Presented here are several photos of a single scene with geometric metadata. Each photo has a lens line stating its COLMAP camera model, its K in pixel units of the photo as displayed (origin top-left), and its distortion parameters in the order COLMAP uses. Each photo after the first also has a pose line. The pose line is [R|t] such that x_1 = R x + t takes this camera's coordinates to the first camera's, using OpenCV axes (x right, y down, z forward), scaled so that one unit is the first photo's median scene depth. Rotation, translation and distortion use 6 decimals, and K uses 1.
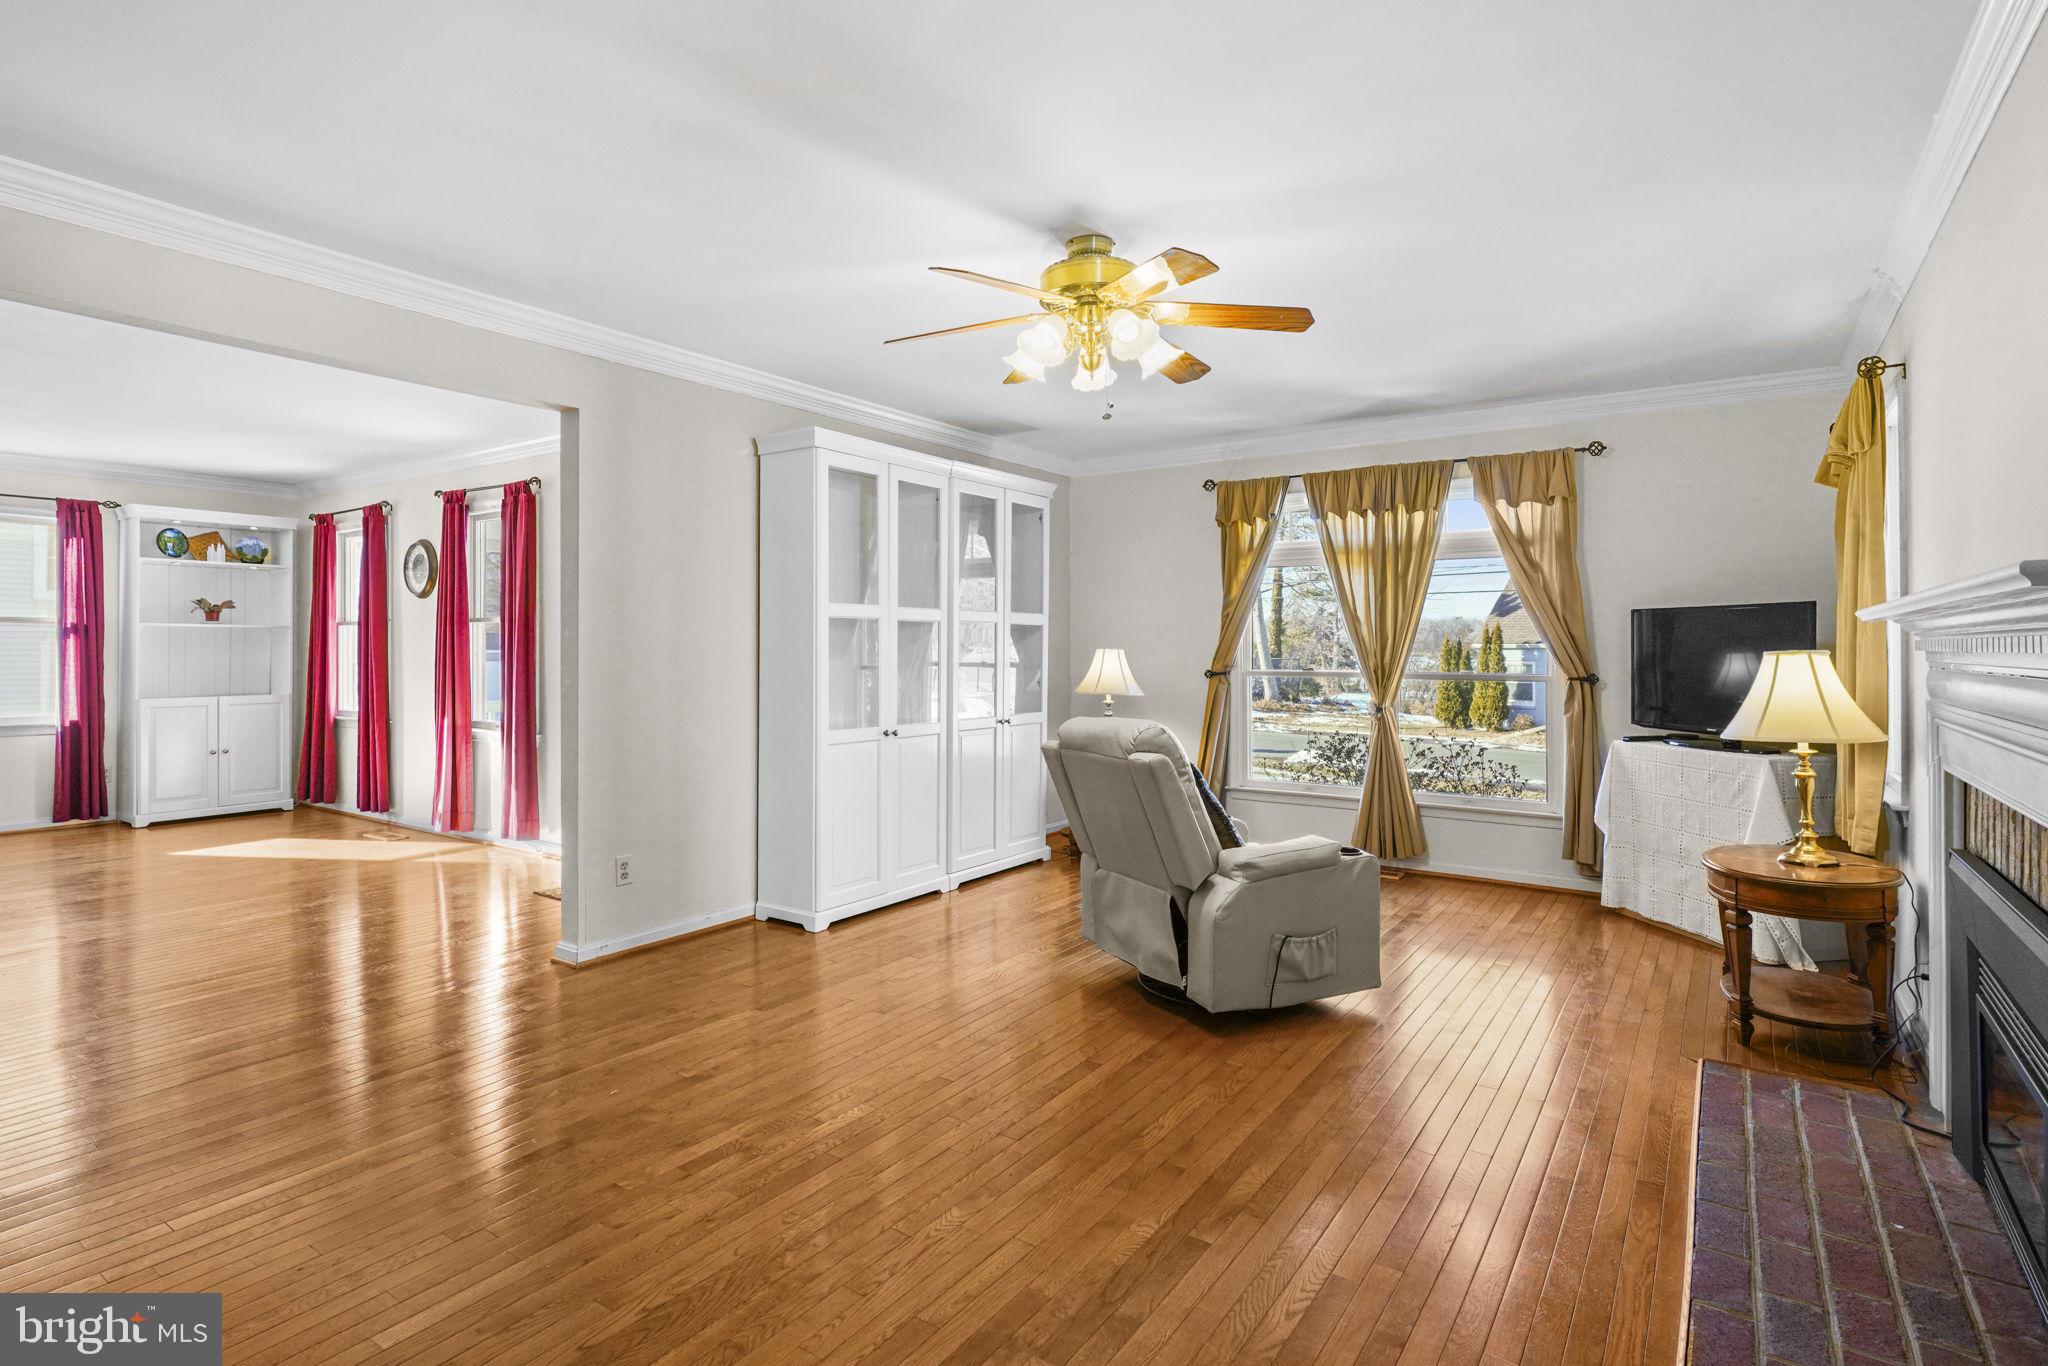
lens RADIAL K [[995.6, 0, 1010.9], [0, 995.6, 655.4], [0, 0, 1]] dist [0.000039, 0.001103]
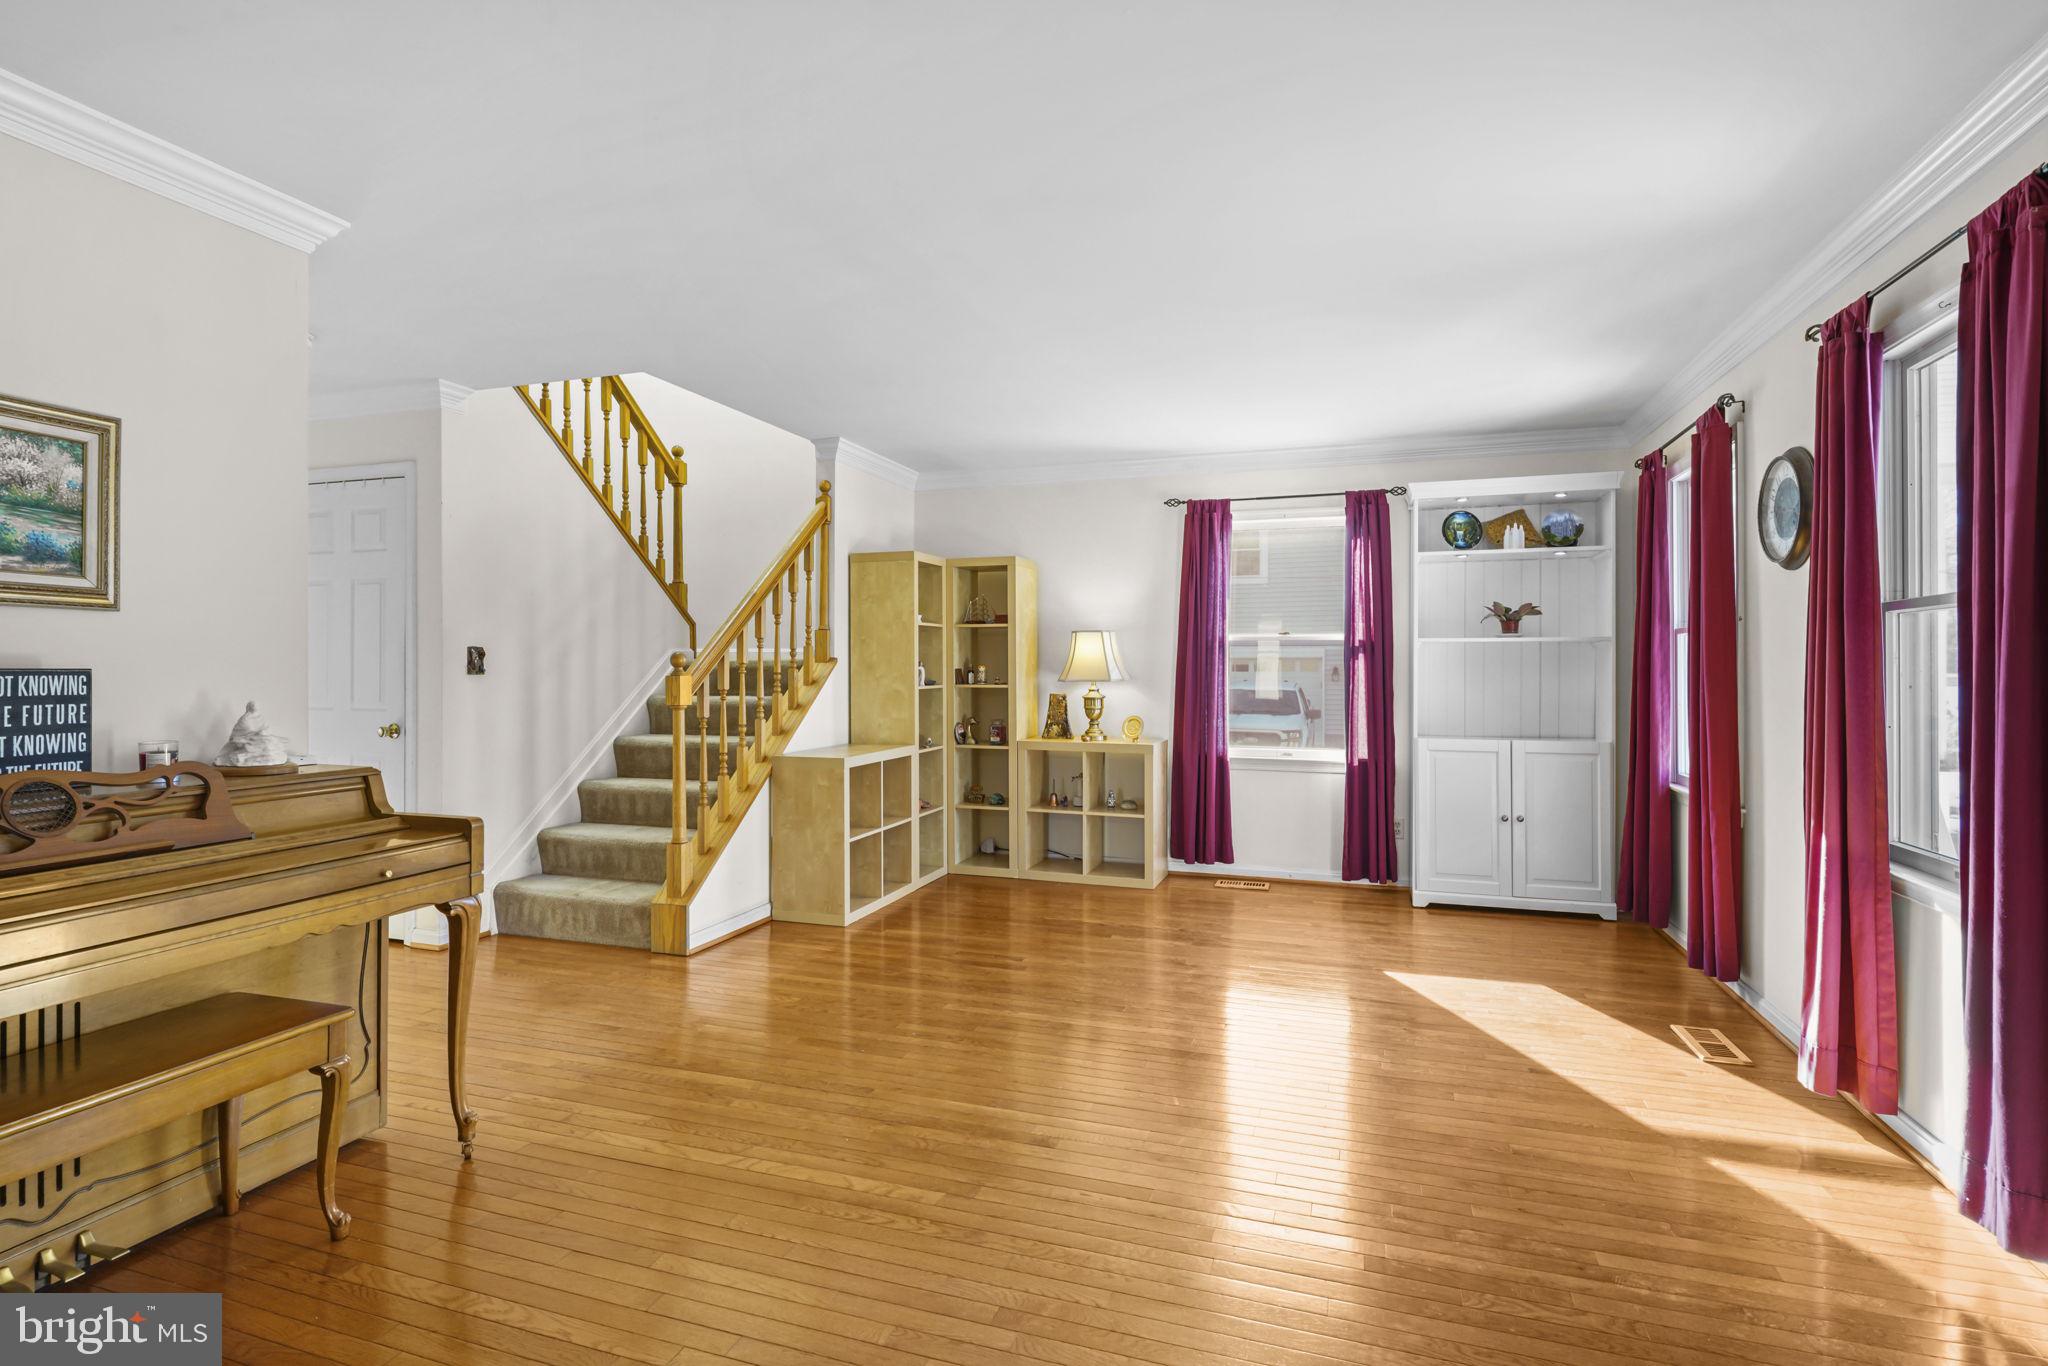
lens RADIAL K [[1014.0, 0, 1026.1], [0, 1014.0, 664.8], [0, 0, 1]] dist [0.001883, 0.025753]
pose [[0.279277, -0.006014, -0.960192, -0.222852], [-0.007185, 0.999939, -0.008353, -0.003620], [0.960184, 0.009231, 0.279216, 0.521612]]
